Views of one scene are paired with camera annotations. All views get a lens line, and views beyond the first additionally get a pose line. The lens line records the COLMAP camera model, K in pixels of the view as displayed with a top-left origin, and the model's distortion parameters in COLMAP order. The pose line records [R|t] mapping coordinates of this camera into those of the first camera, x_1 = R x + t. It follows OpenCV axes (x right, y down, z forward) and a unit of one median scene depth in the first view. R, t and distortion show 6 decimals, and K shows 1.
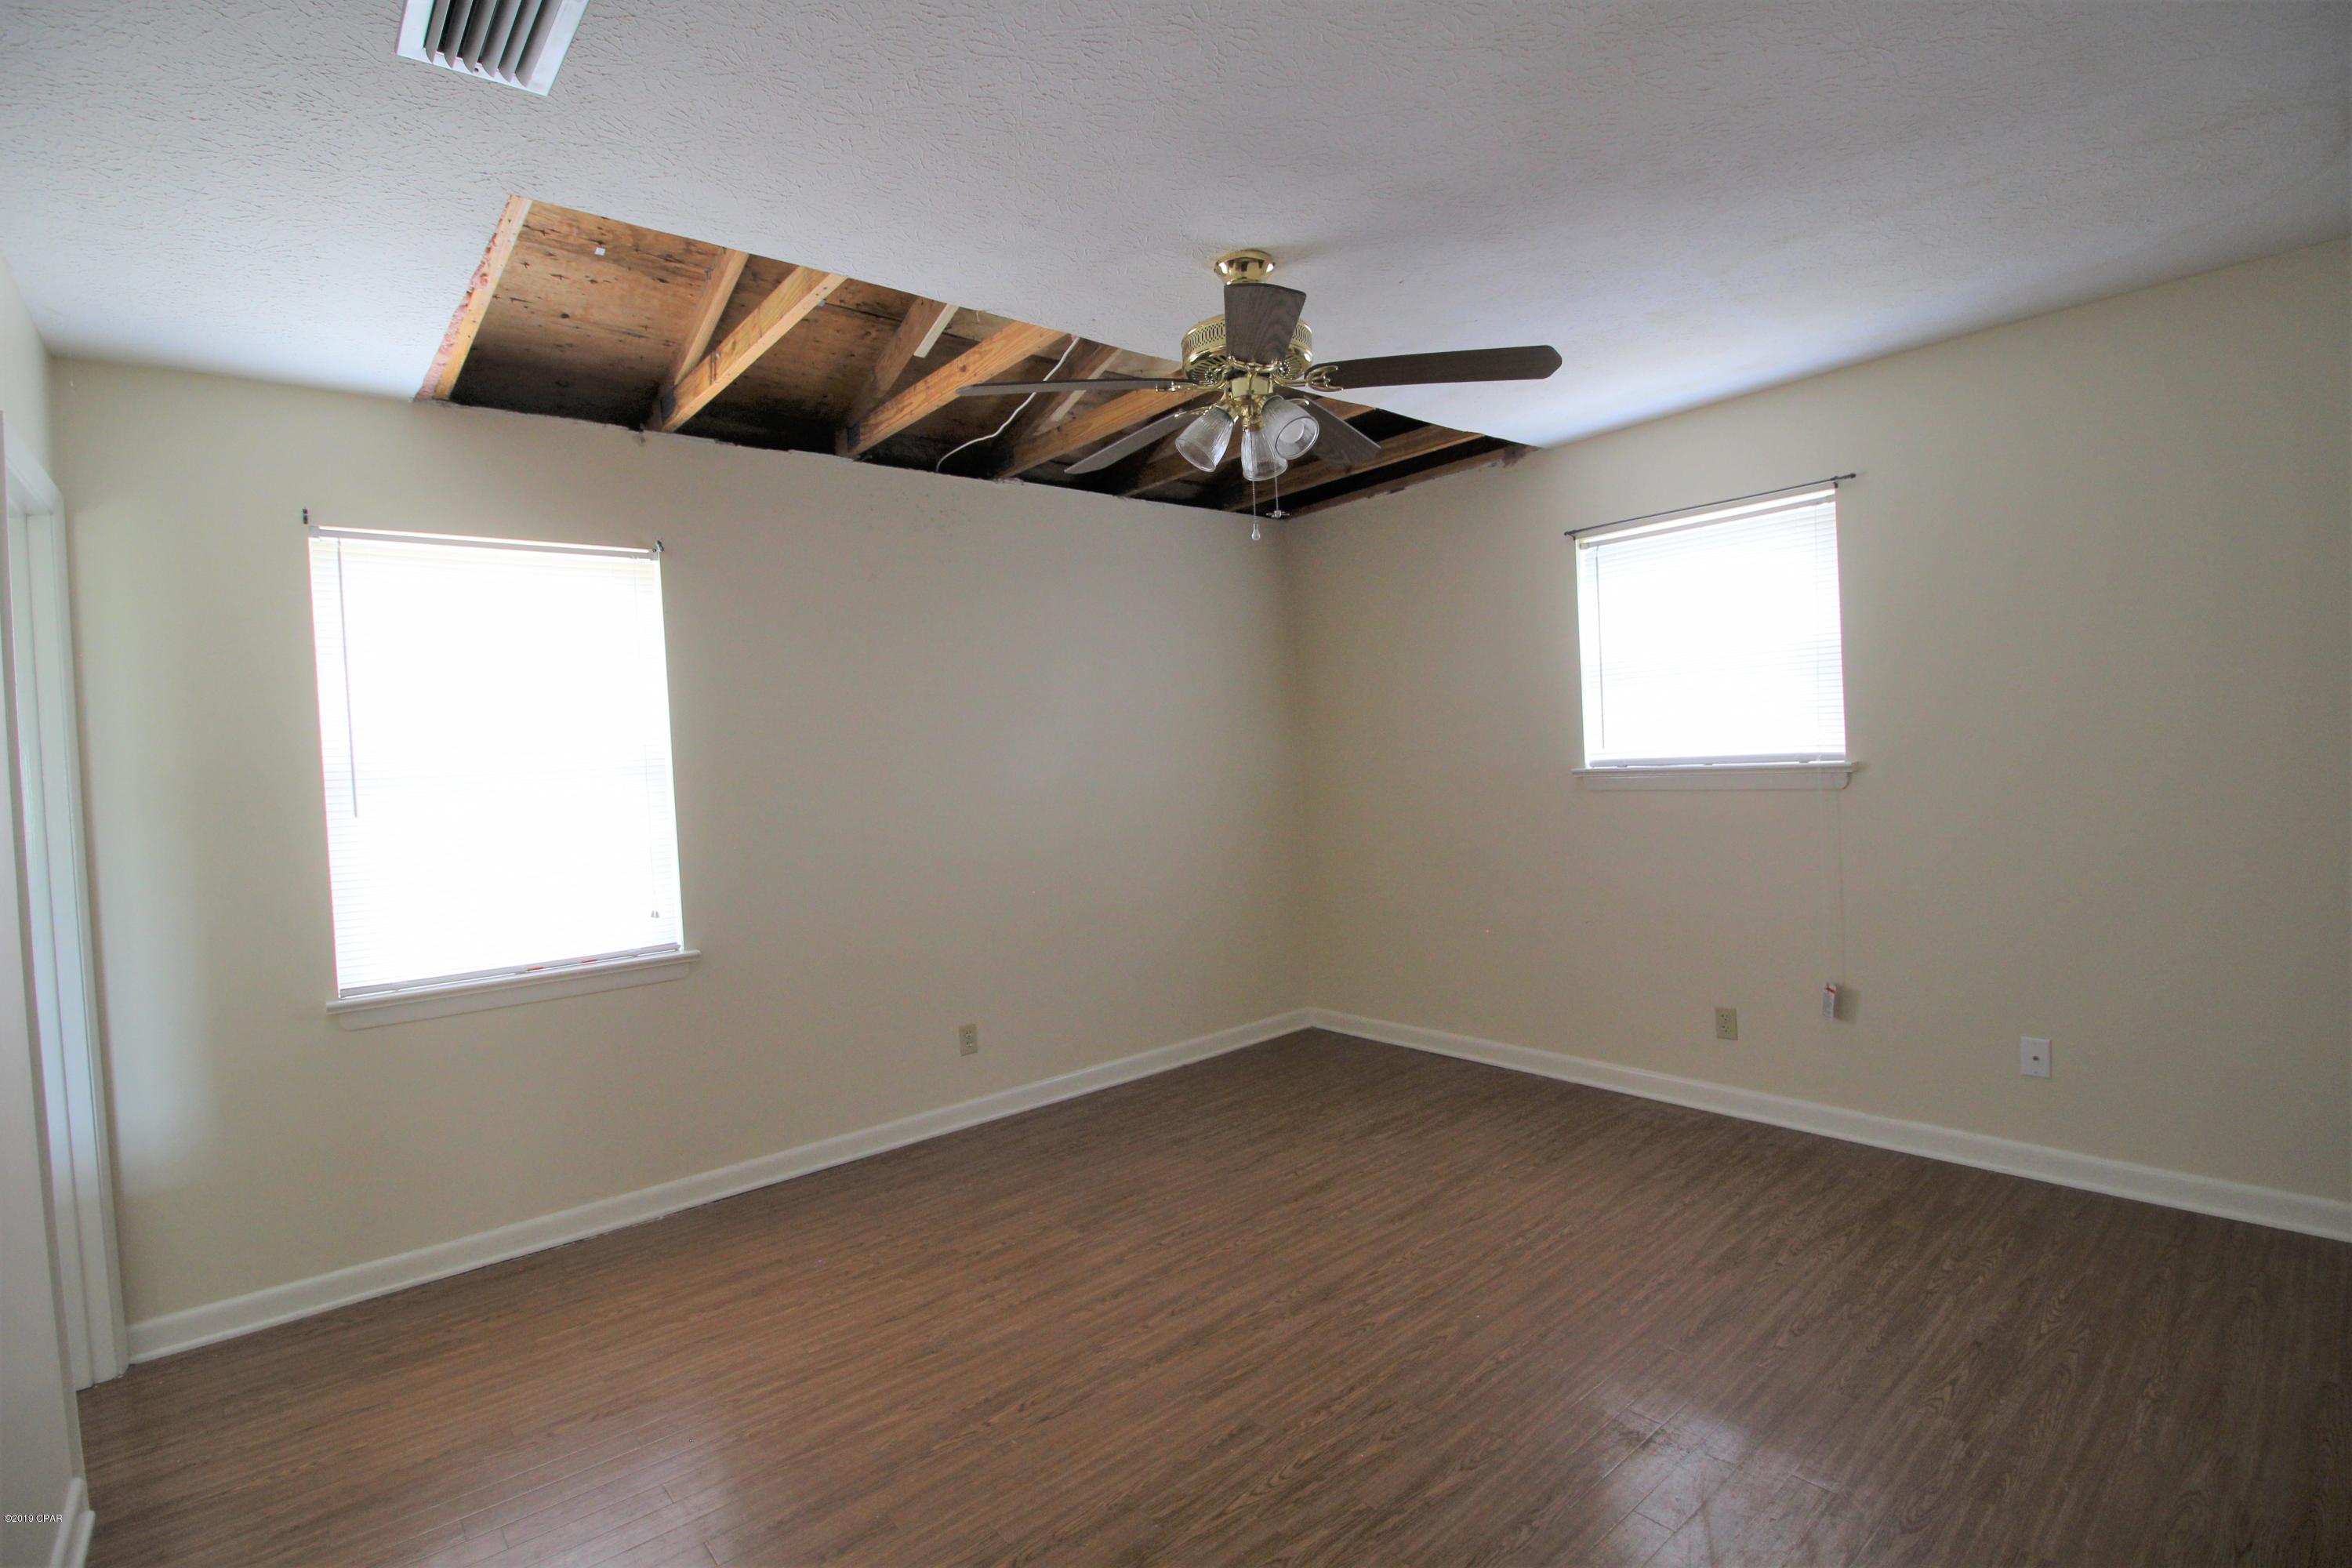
lens RADIAL K [[1095.0, 0, 1157.8], [0, 1095.0, 771.3], [0, 0, 1]] dist [0.003419, -0.015322]
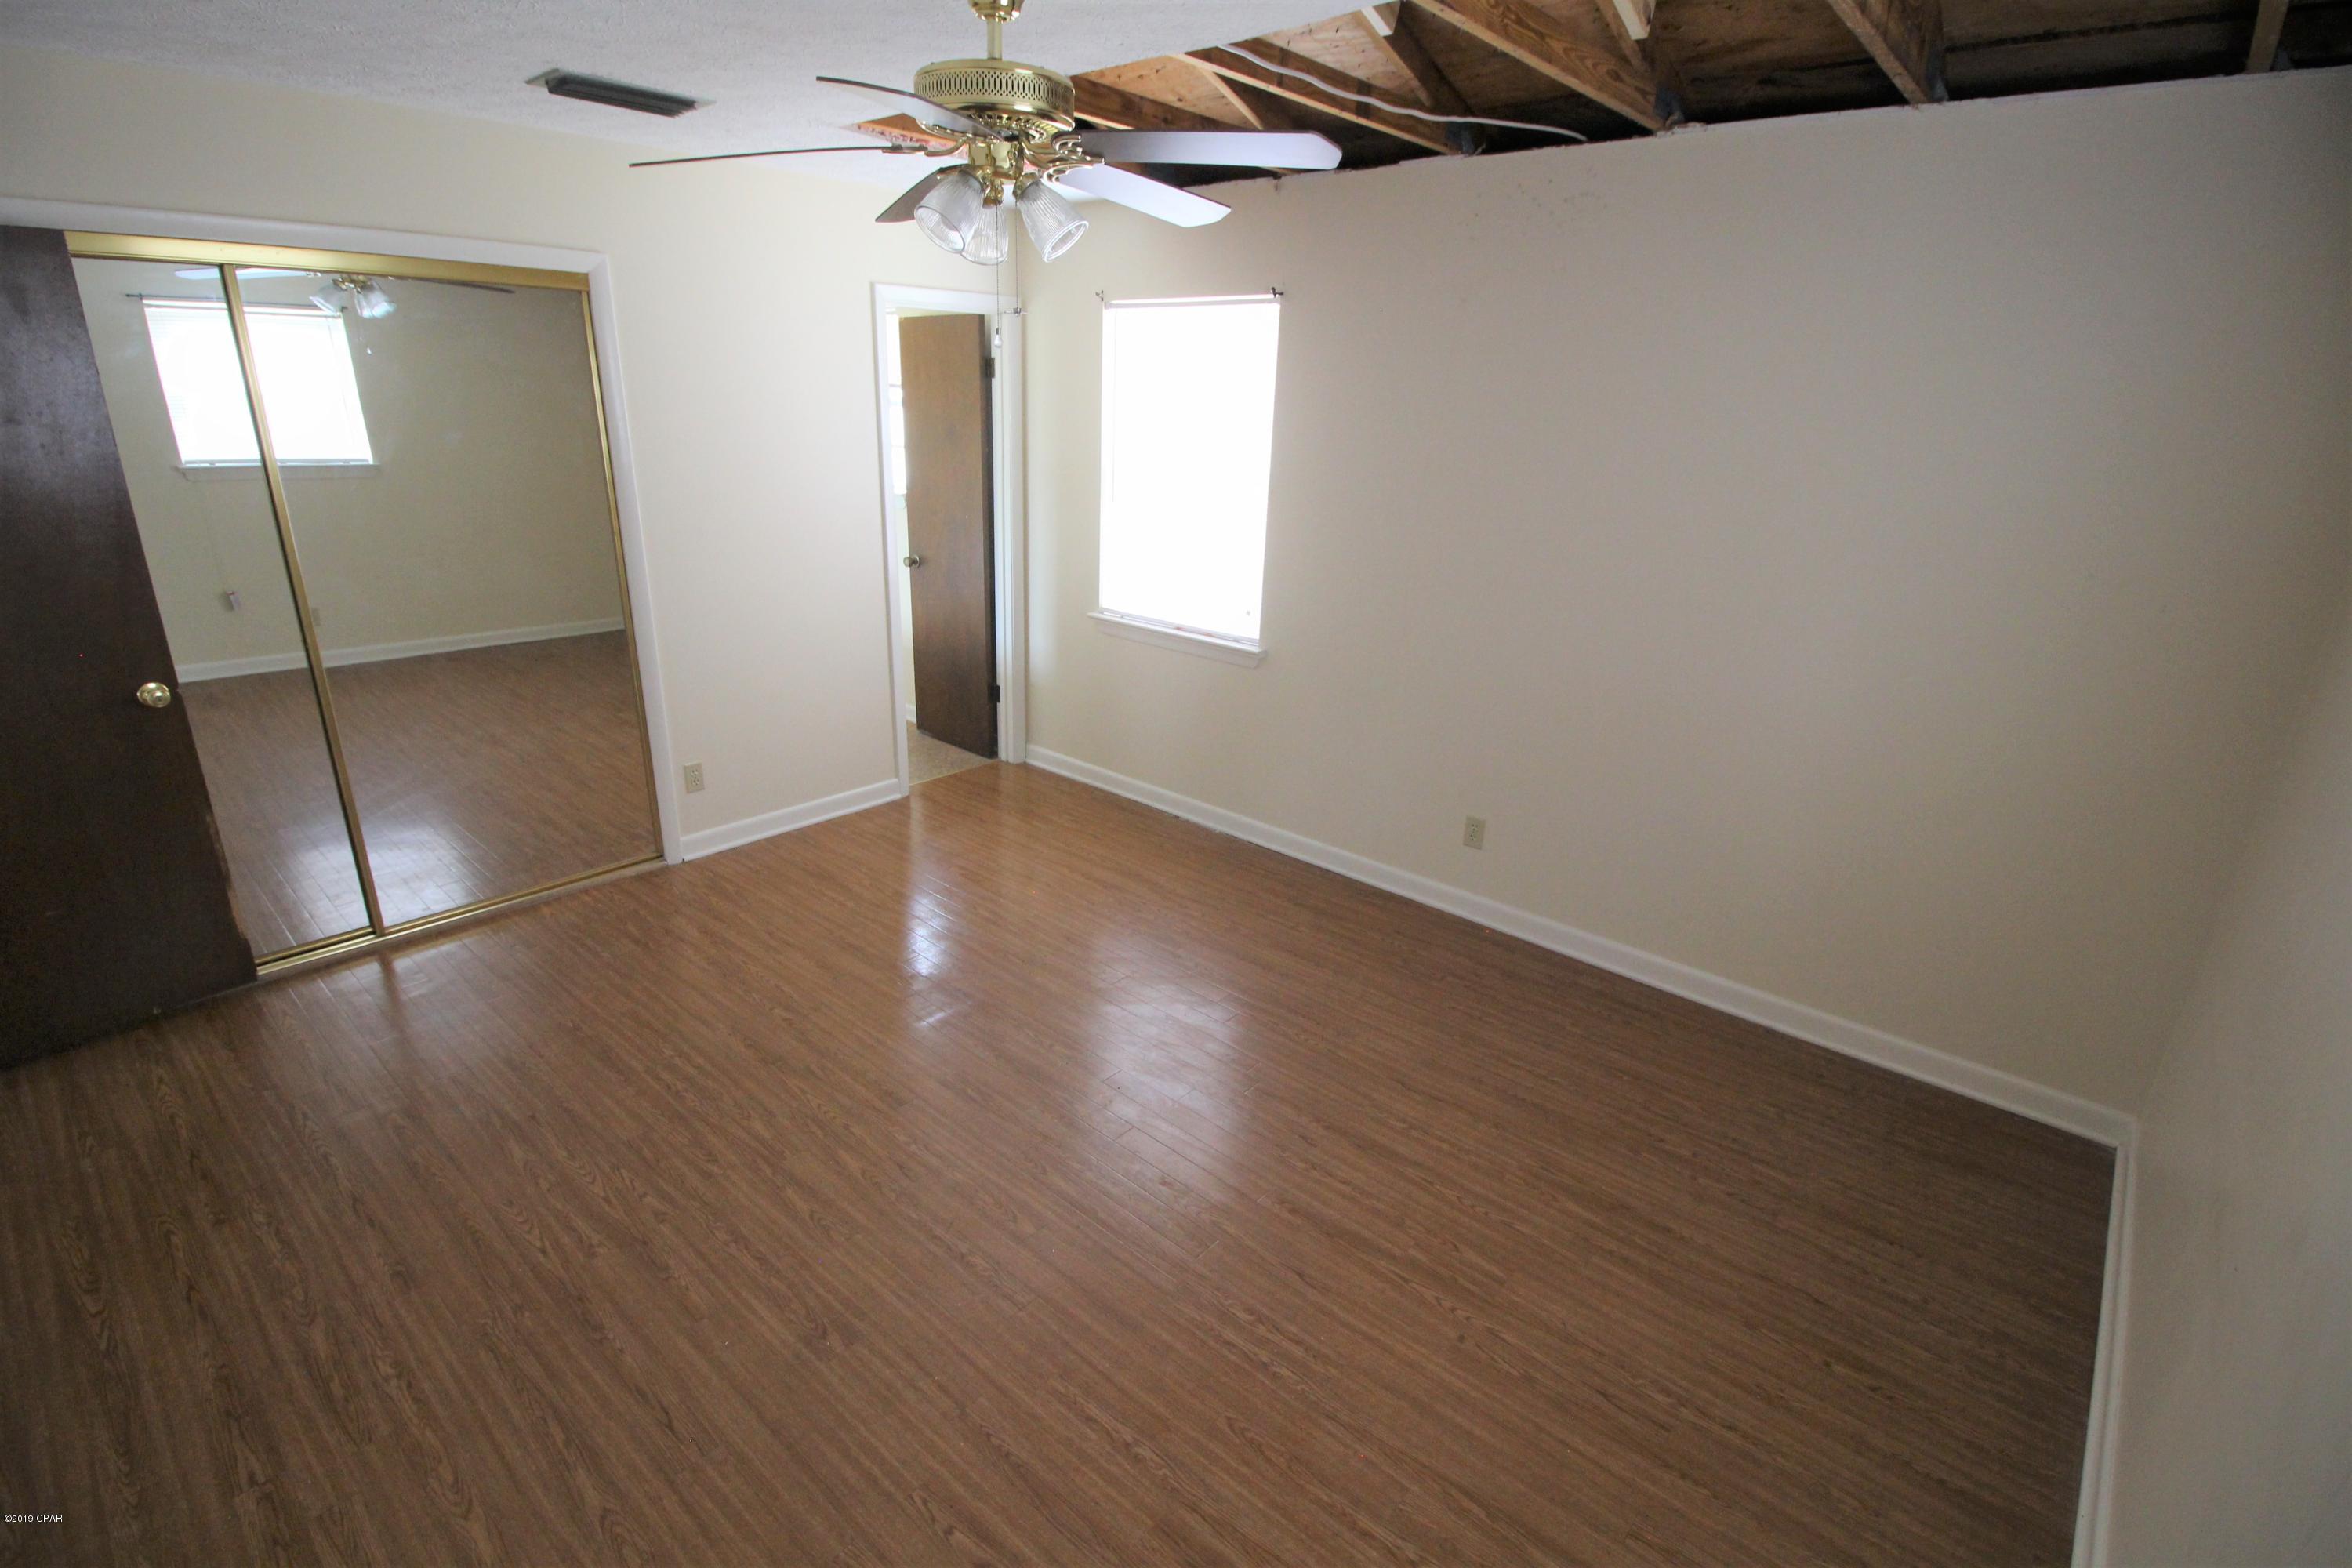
lens RADIAL K [[1095.0, 0, 1157.8], [0, 1095.0, 771.3], [0, 0, 1]] dist [0.003419, -0.015322]
pose [[0.141360, 0.378333, -0.914812, 0.782141], [-0.048009, 0.925625, 0.375386, -0.176042], [0.988793, -0.009146, 0.149010, 0.750762]]
